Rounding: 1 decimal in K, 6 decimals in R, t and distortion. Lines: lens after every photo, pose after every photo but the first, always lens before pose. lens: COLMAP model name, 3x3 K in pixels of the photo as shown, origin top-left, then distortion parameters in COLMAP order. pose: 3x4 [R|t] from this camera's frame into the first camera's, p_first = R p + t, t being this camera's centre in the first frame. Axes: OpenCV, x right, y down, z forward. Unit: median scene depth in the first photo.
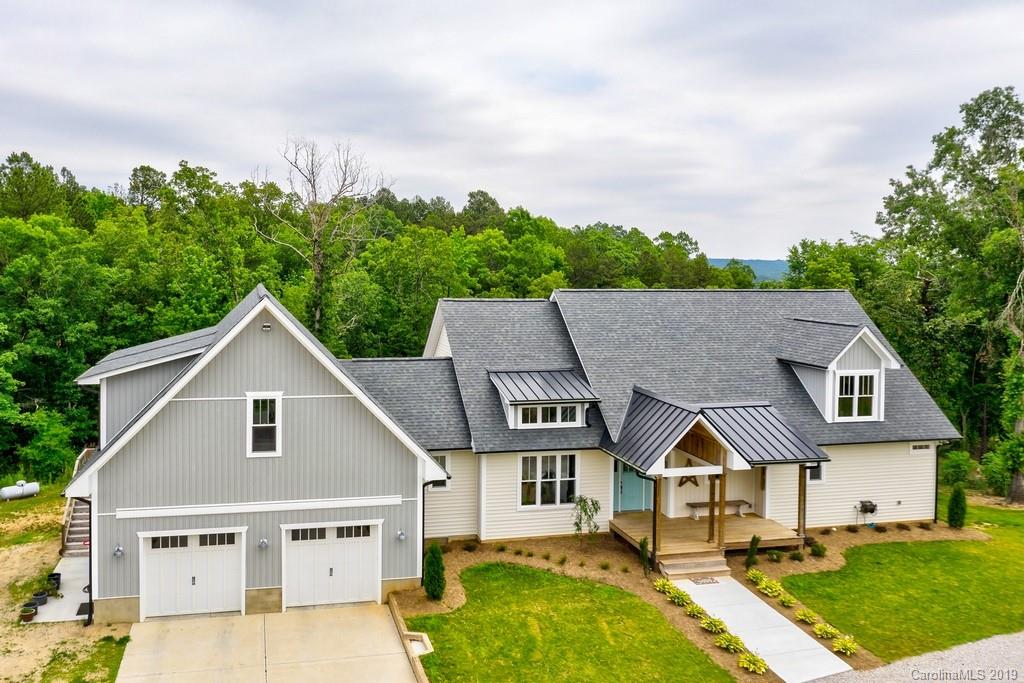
lens RADIAL K [[852.4, 0, 511.7], [0, 852.4, 293.4], [0, 0, 1]] dist [-0.018139, -0.003790]
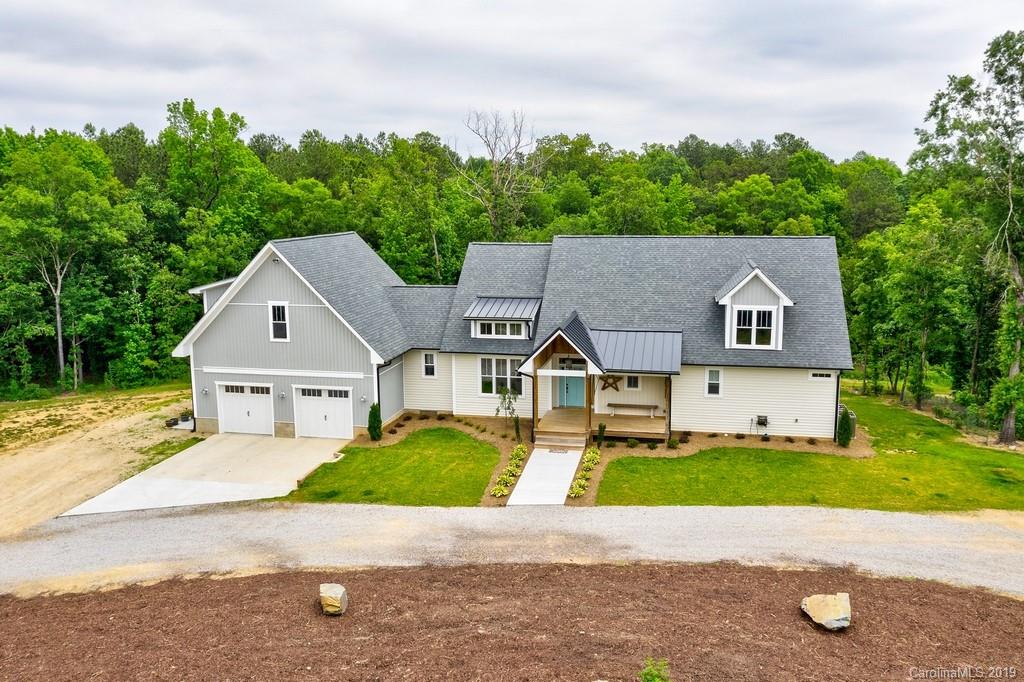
lens RADIAL K [[811.8, 0, 512.0], [0, 811.8, 341.0], [0, 0, 1]] dist [-0.022062, -0.000529]
pose [[0.914974, 0.053713, -0.399921, 0.631858], [-0.001700, 0.991605, 0.129292, -0.006631], [0.403509, -0.117619, 0.907384, -0.185099]]
